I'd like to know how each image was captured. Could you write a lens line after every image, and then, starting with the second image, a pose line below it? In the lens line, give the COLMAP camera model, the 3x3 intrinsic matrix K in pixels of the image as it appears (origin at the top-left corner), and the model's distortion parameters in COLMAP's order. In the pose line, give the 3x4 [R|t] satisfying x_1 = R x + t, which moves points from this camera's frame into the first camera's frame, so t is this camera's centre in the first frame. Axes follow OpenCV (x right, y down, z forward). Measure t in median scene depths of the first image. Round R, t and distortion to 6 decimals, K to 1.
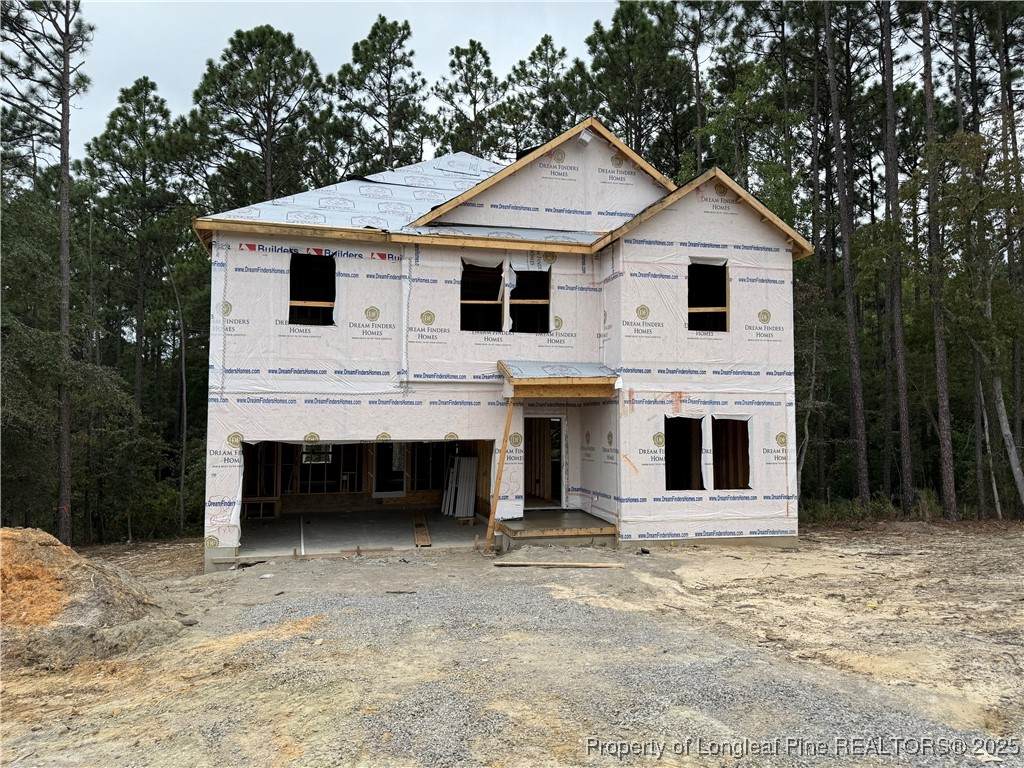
lens RADIAL K [[748.3, 0, 513.1], [0, 748.3, 392.0], [0, 0, 1]] dist [0.040587, -0.011977]
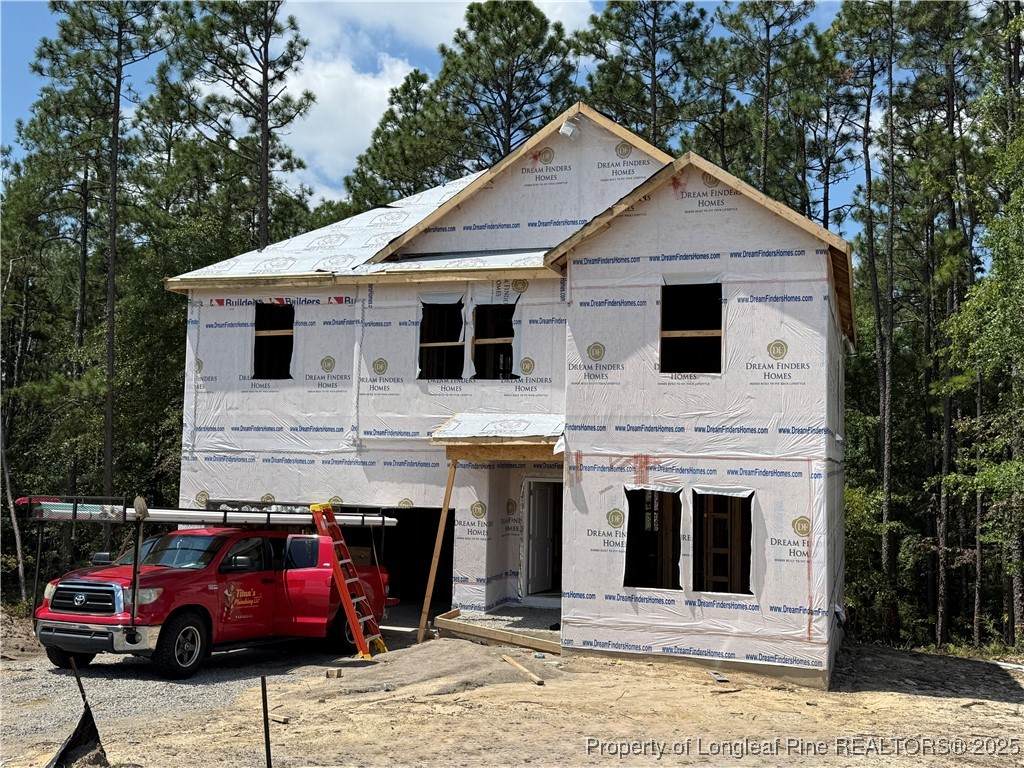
lens RADIAL K [[1089.8, 0, 511.9], [0, 1089.8, 383.0], [0, 0, 1]] dist [0.015204, 0.000000]
pose [[0.841597, -0.018536, -0.539787, 0.690669], [0.004251, 0.999607, -0.027698, -0.042878], [0.540089, 0.021016, 0.841346, 0.010245]]
